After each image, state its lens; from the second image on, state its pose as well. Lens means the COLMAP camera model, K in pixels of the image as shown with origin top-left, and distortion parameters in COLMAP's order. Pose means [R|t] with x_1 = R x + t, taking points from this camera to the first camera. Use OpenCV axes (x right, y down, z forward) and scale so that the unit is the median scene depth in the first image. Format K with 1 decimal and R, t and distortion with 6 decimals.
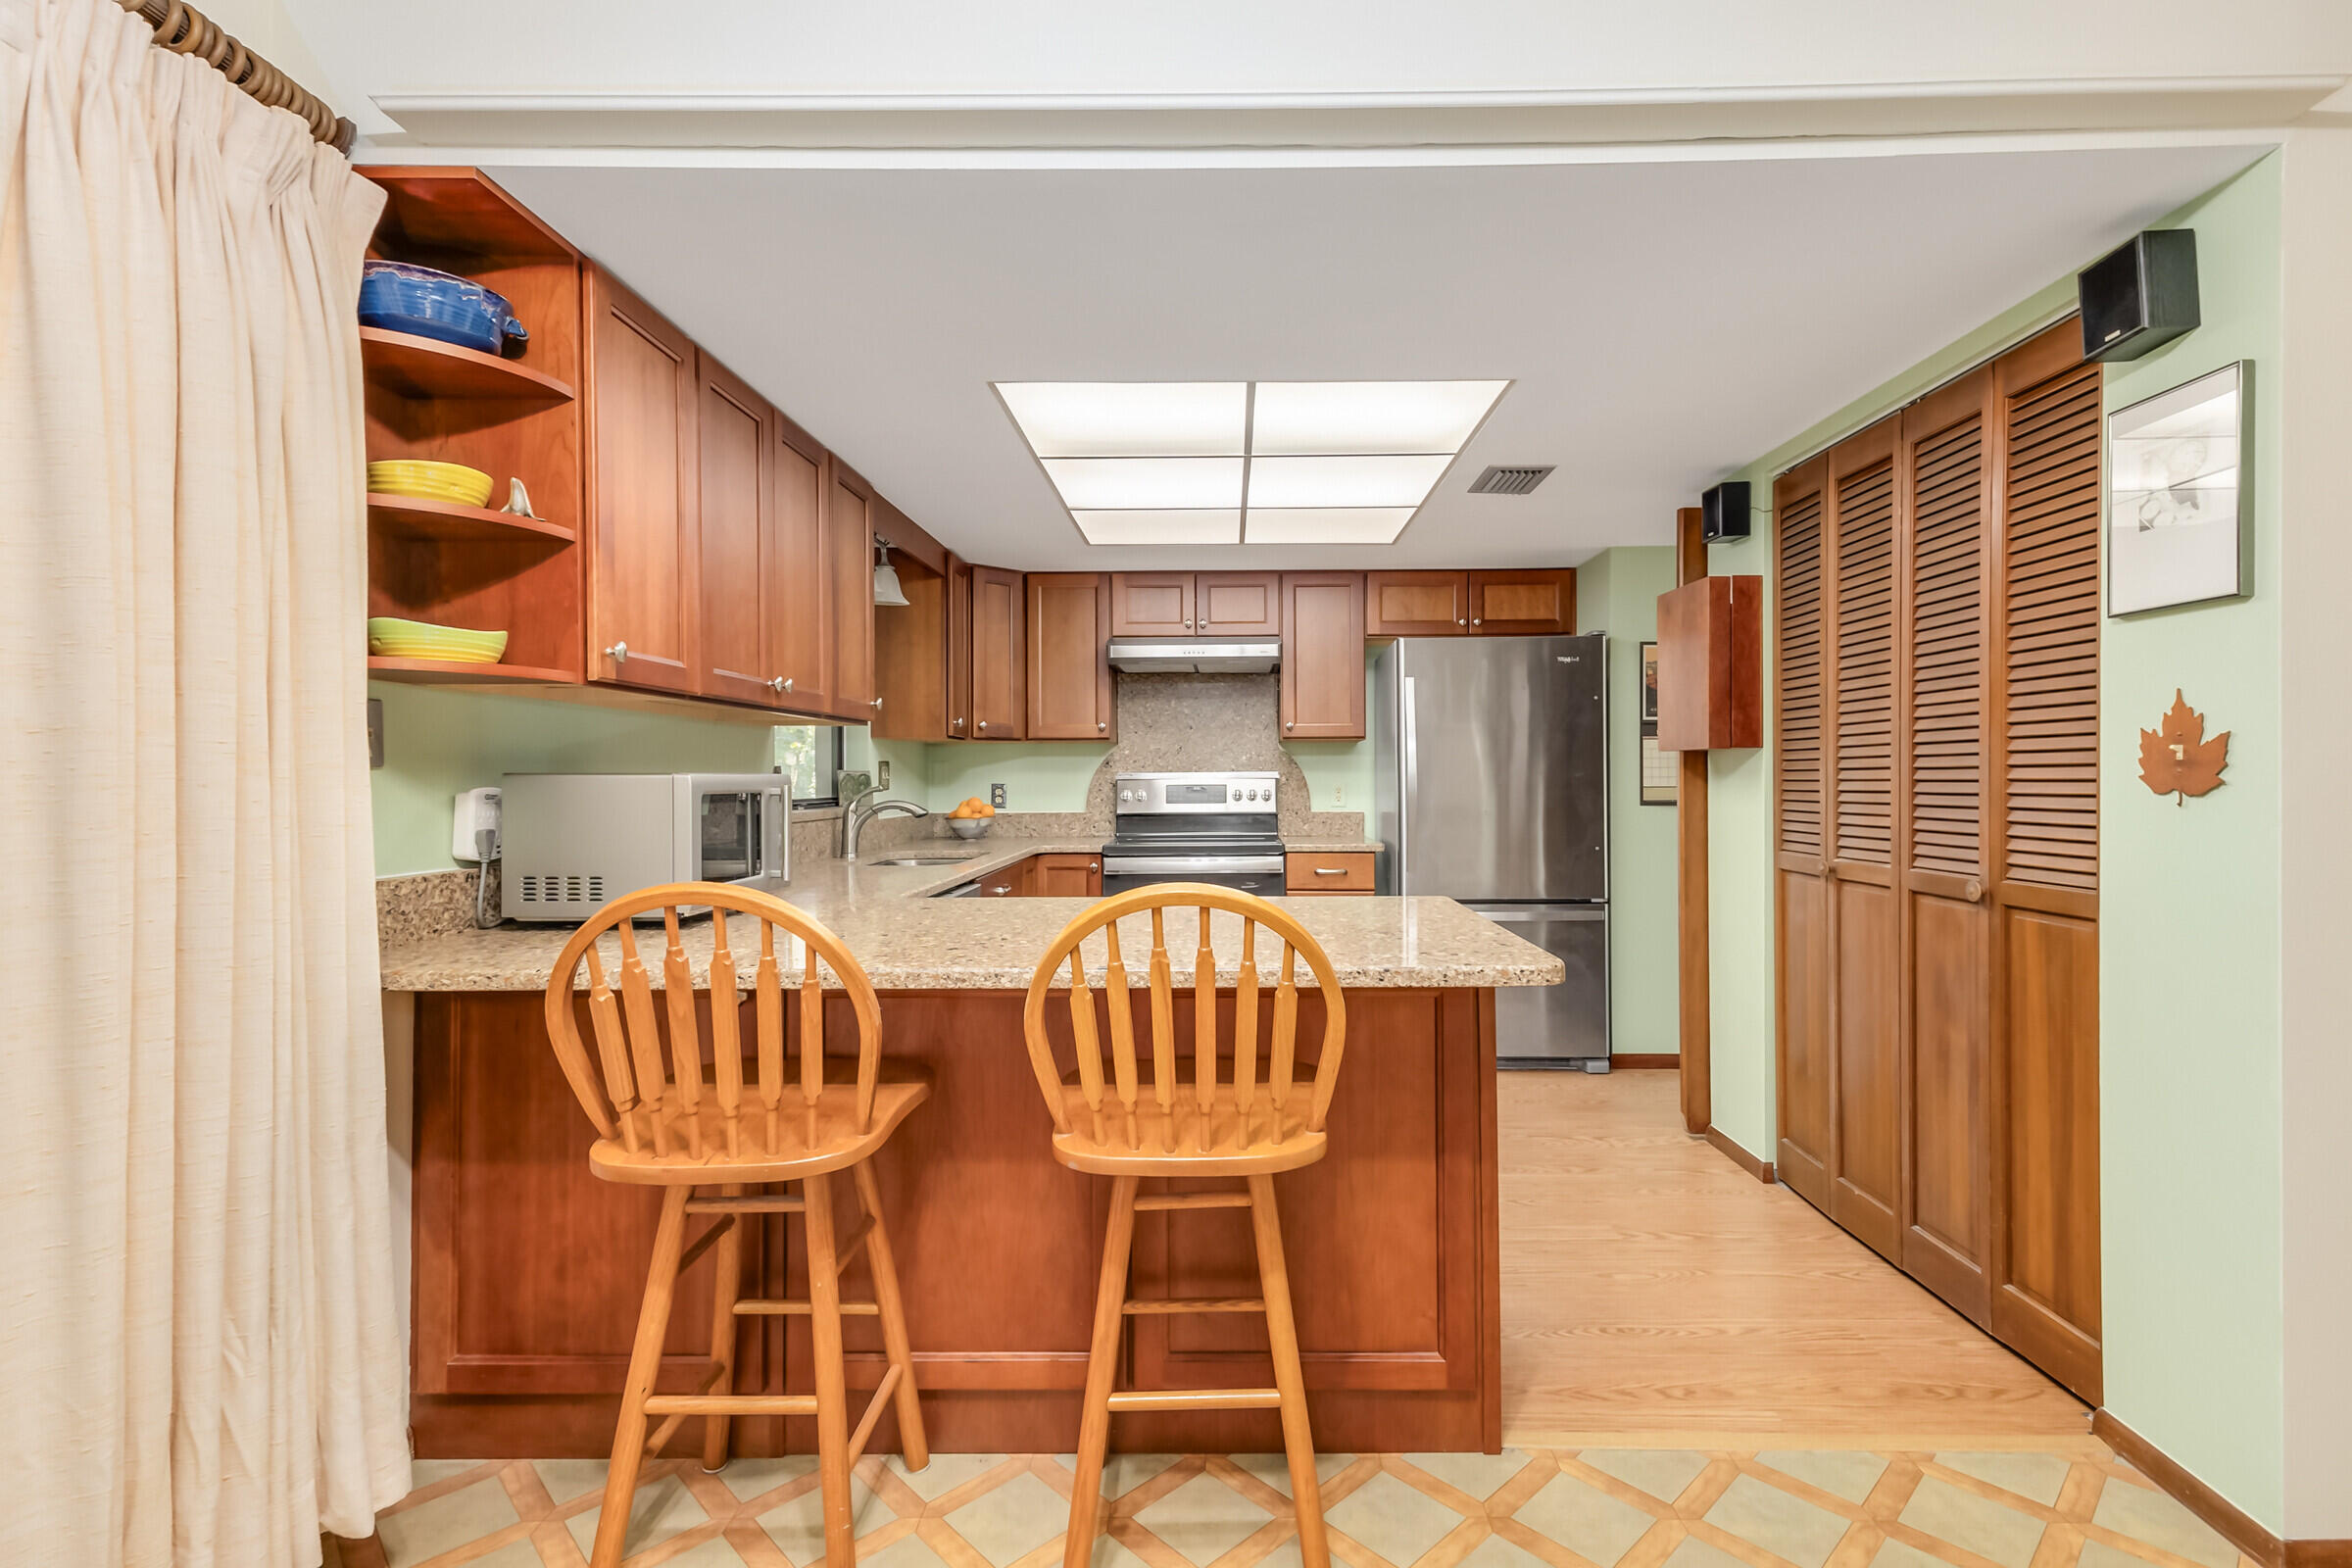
lens RADIAL K [[1084.7, 0, 1211.9], [0, 1084.7, 778.4], [0, 0, 1]] dist [0.020425, -0.000082]
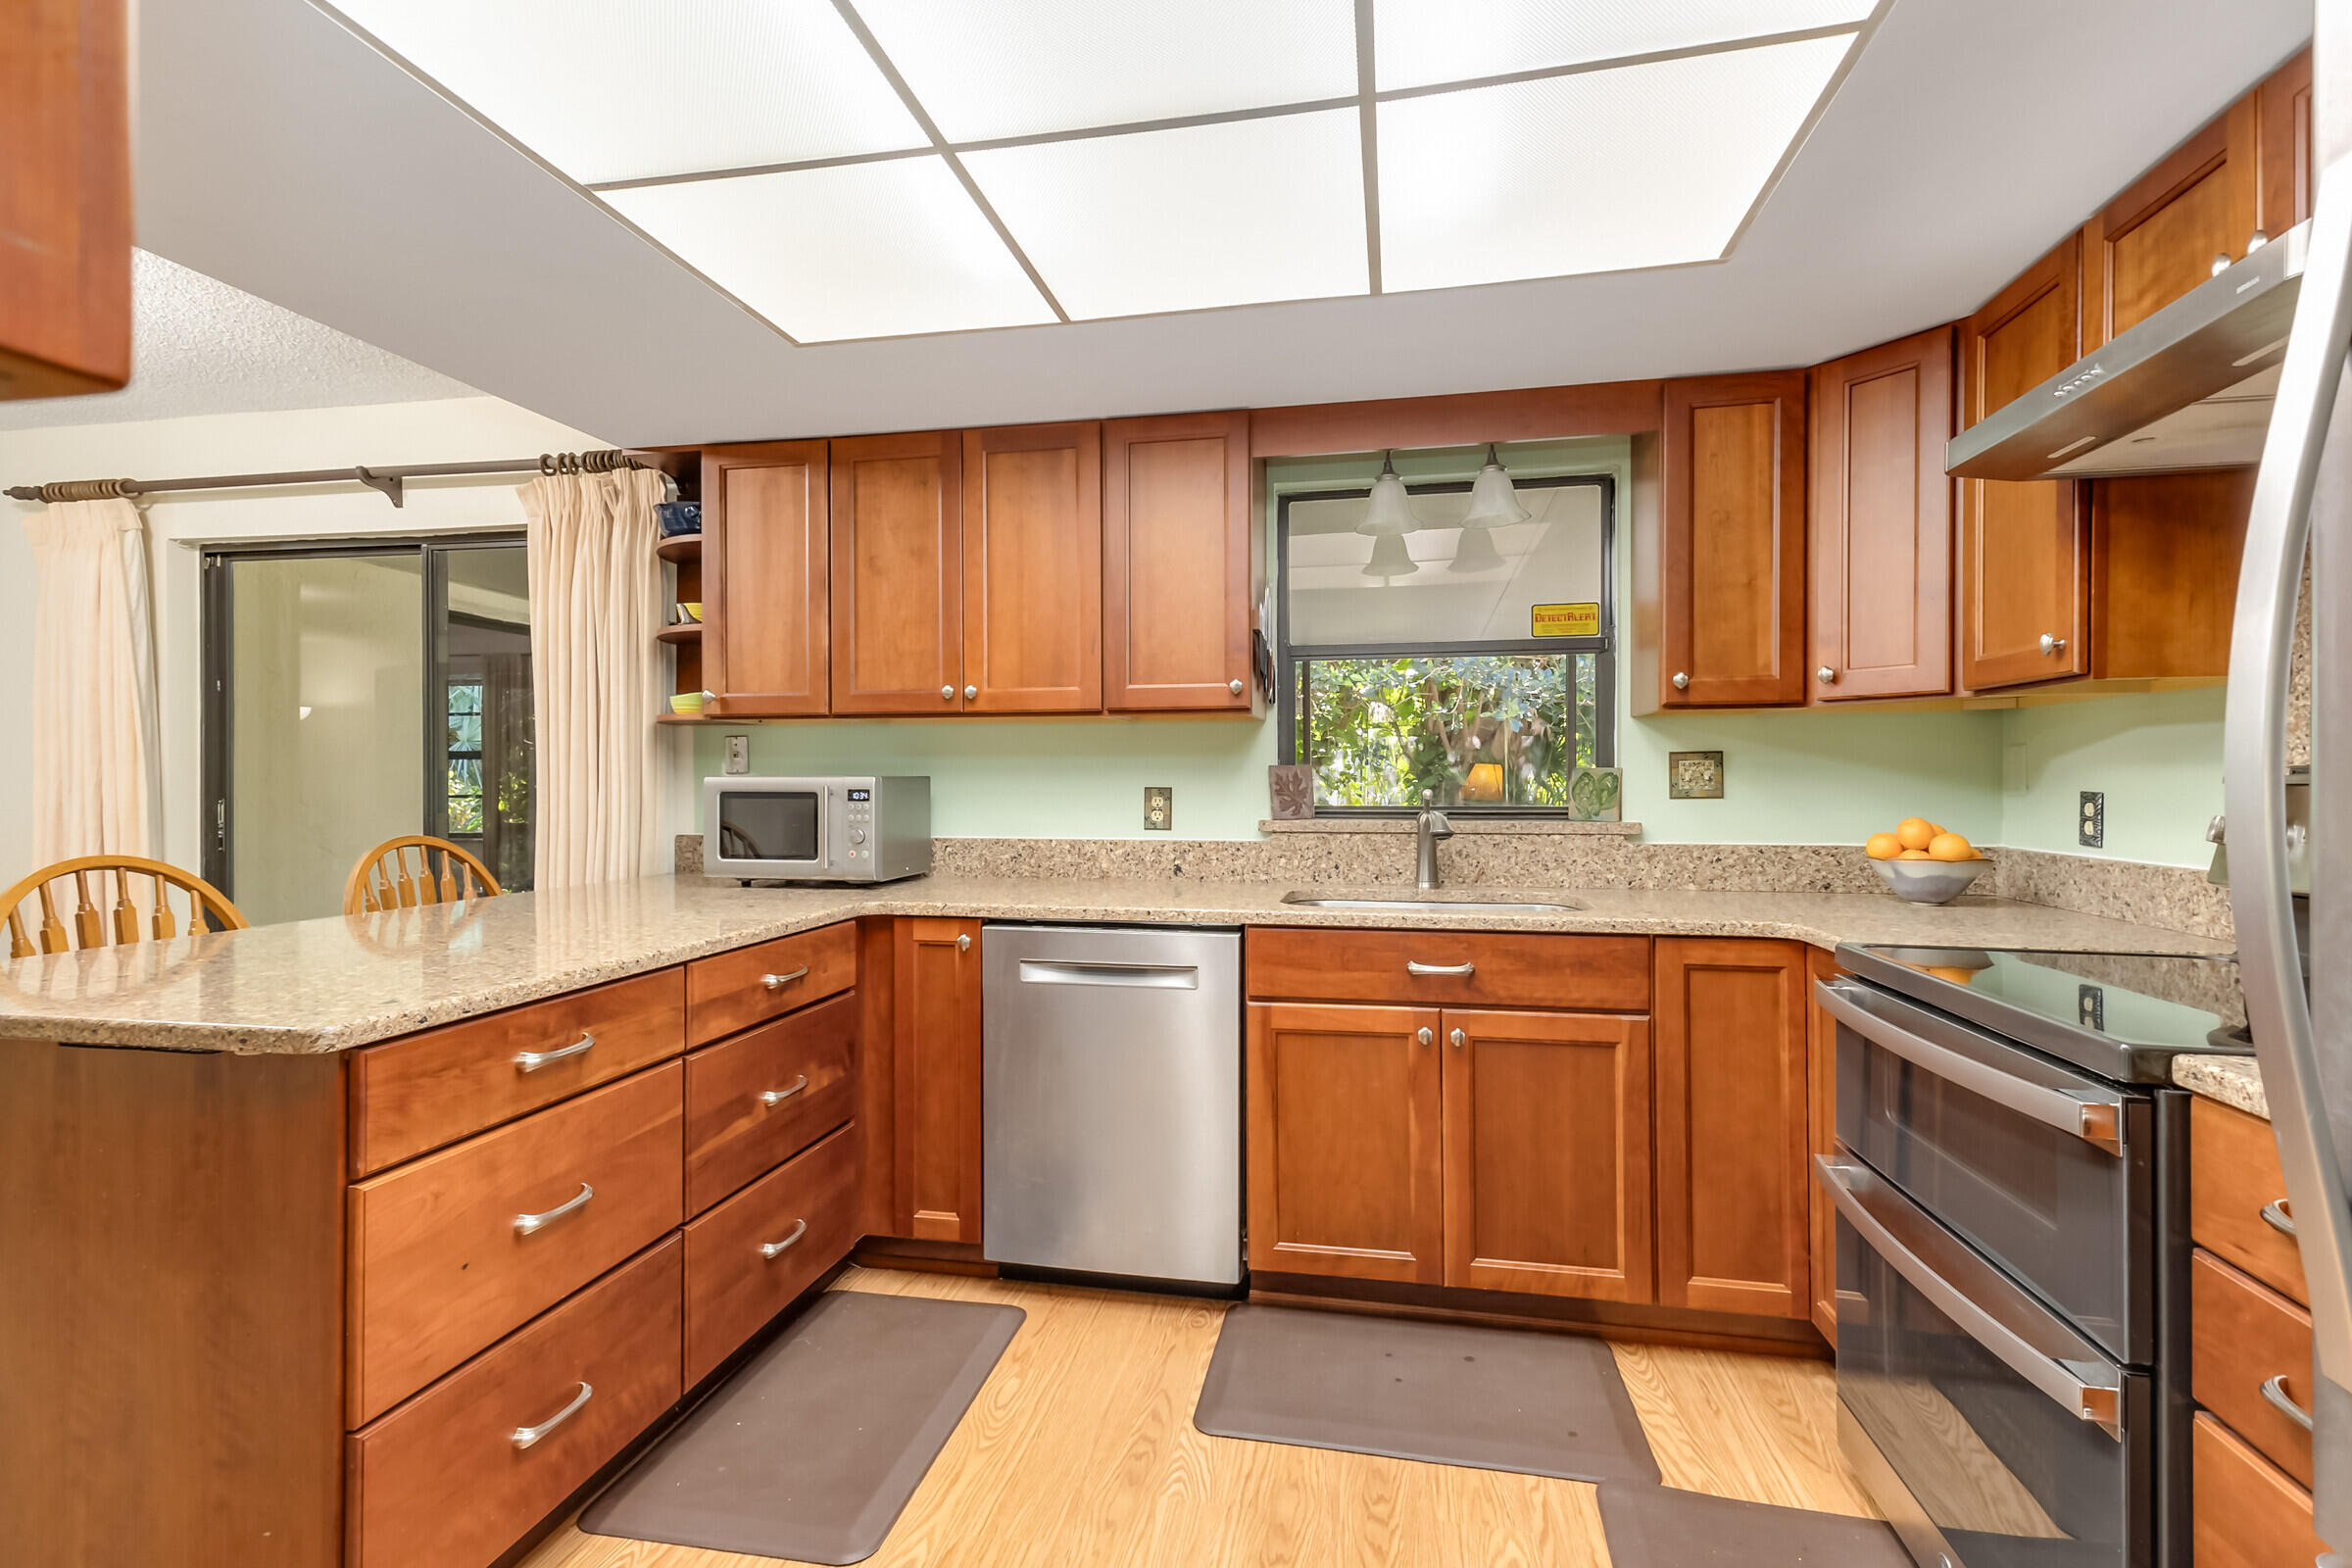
lens RADIAL K [[1084.7, 0, 1162.9], [0, 1084.7, 776.4], [0, 0, 1]] dist [0.020425, -0.000082]
pose [[-0.187068, 0.000933, -0.982346, 0.423879], [0.001043, 0.999999, 0.000751, -0.002754], [0.982346, -0.000884, -0.187069, 0.975365]]
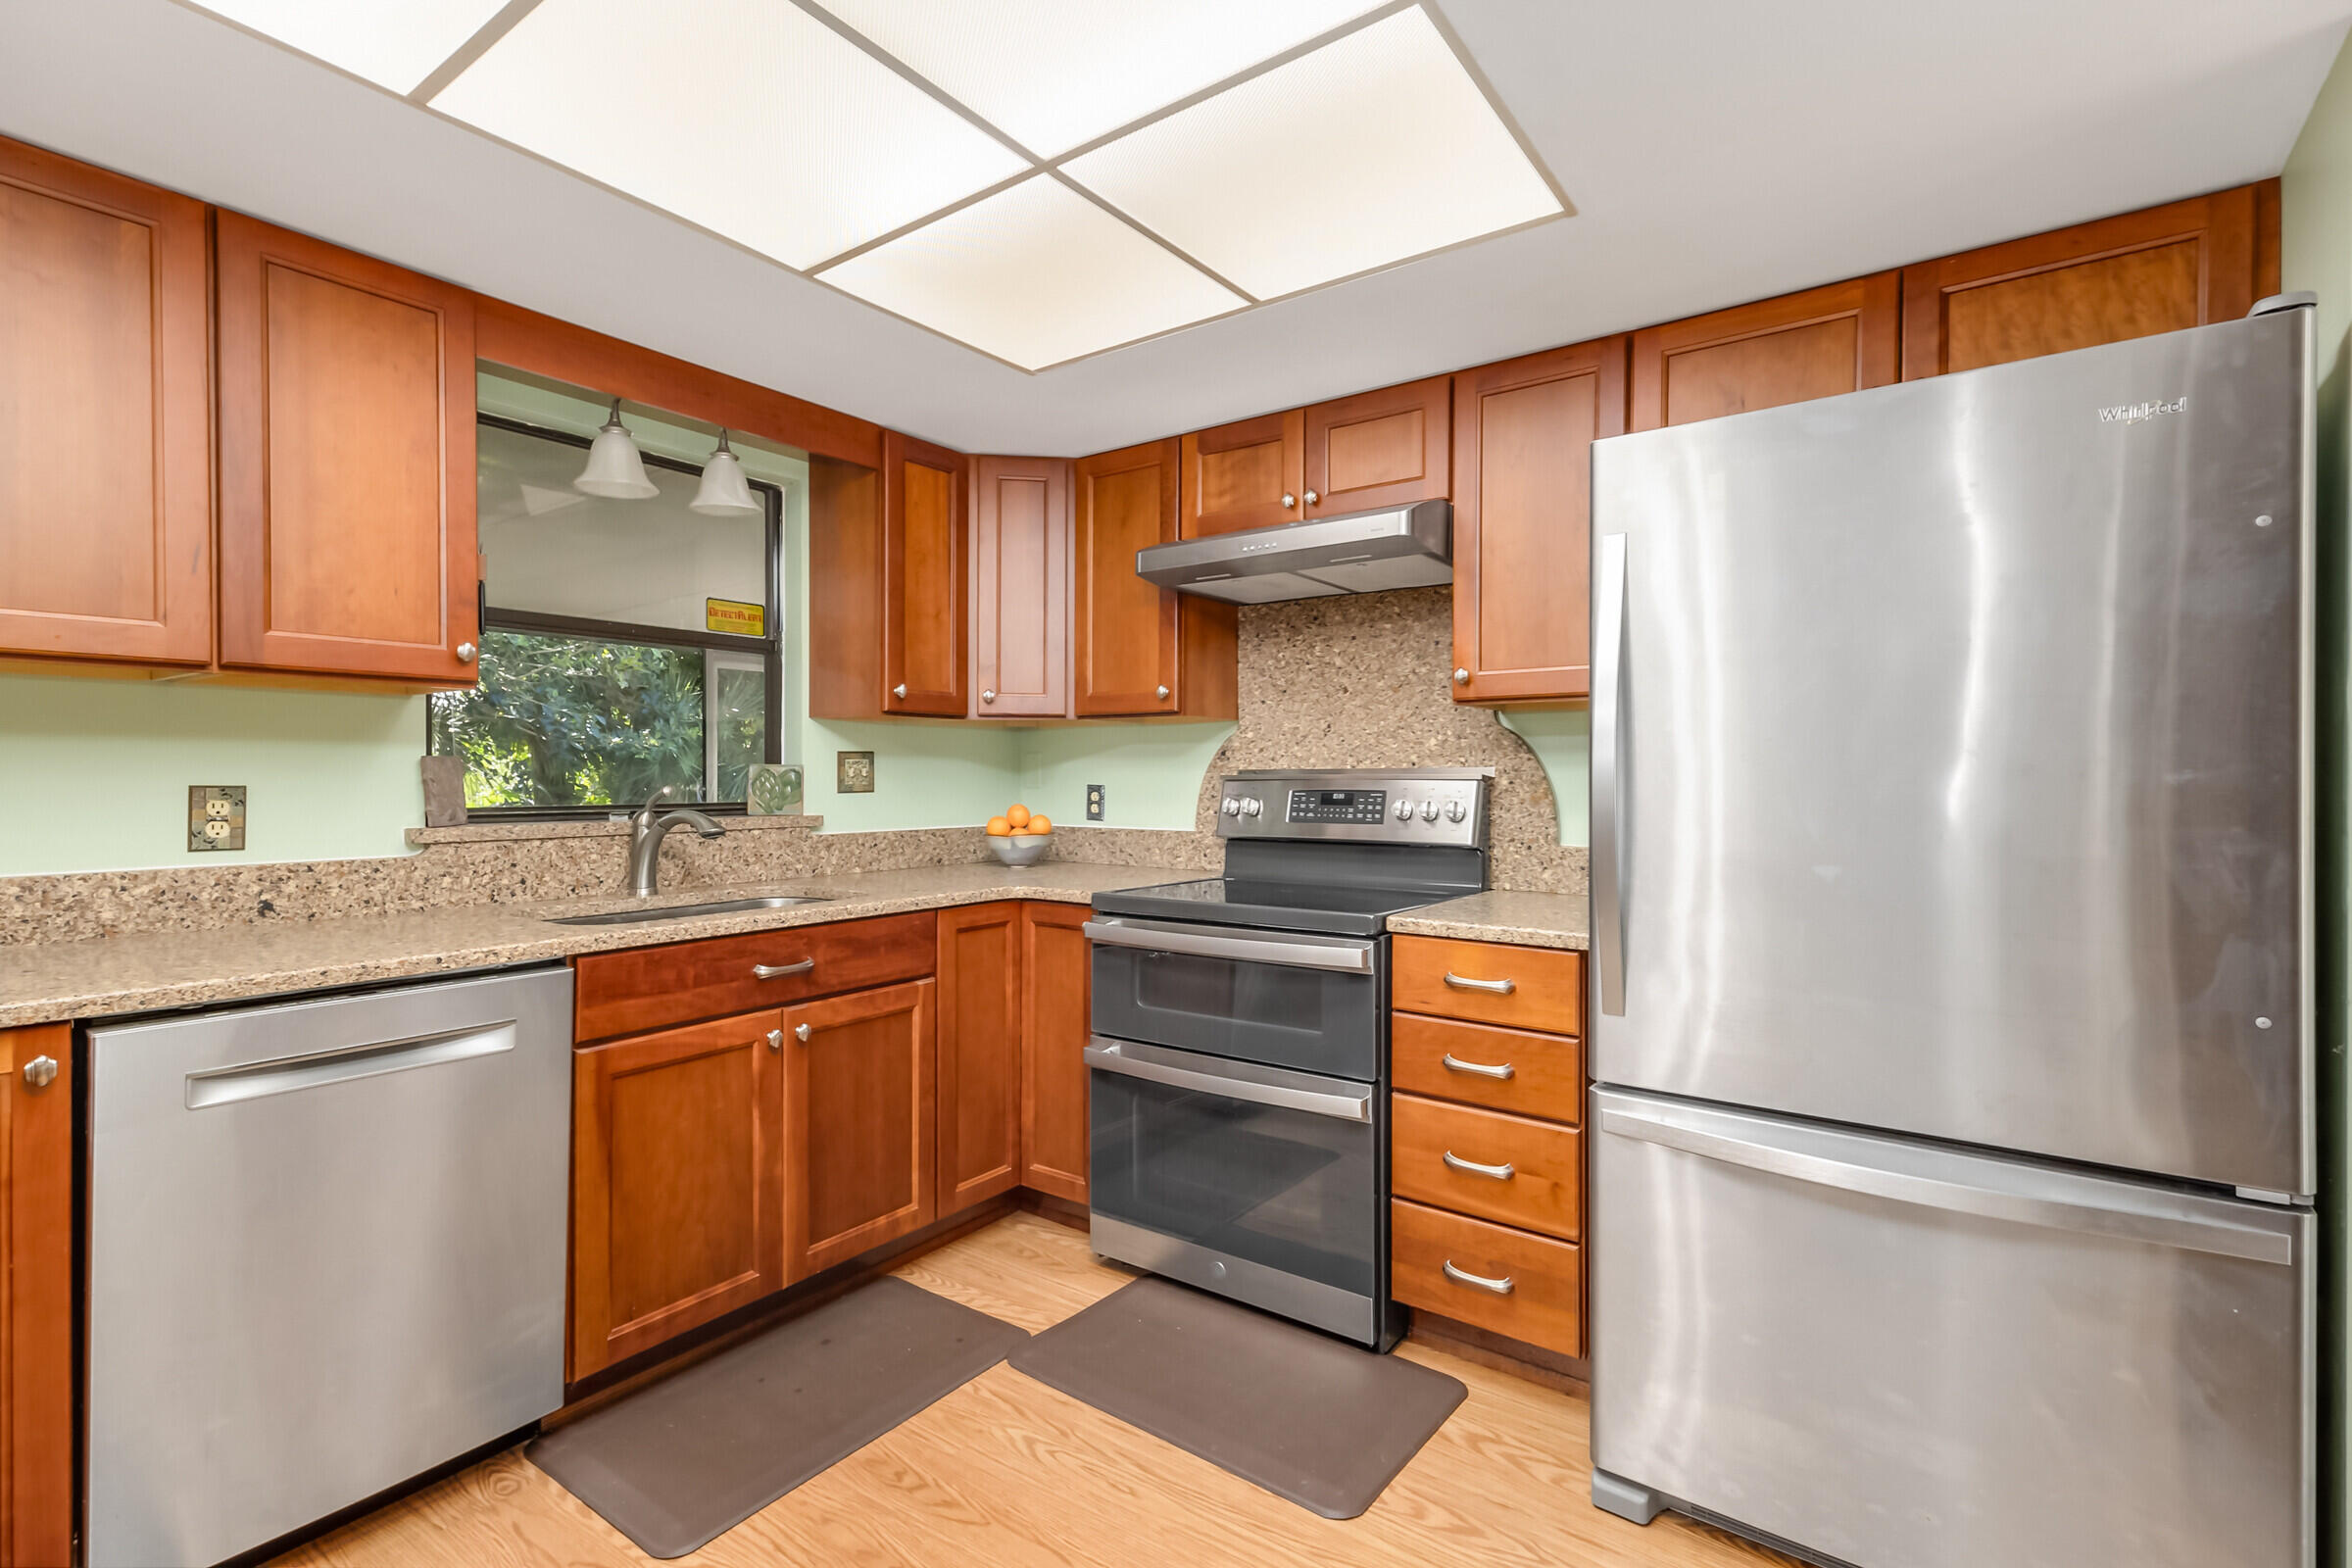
lens RADIAL K [[1084.7, 0, 1187.4], [0, 1084.7, 775.8], [0, 0, 1]] dist [0.020425, -0.000082]
pose [[0.817947, 0.005600, -0.575267, 0.325846], [-0.005959, 0.999981, 0.001262, -0.002428], [0.575263, 0.002396, 0.817965, 0.655577]]
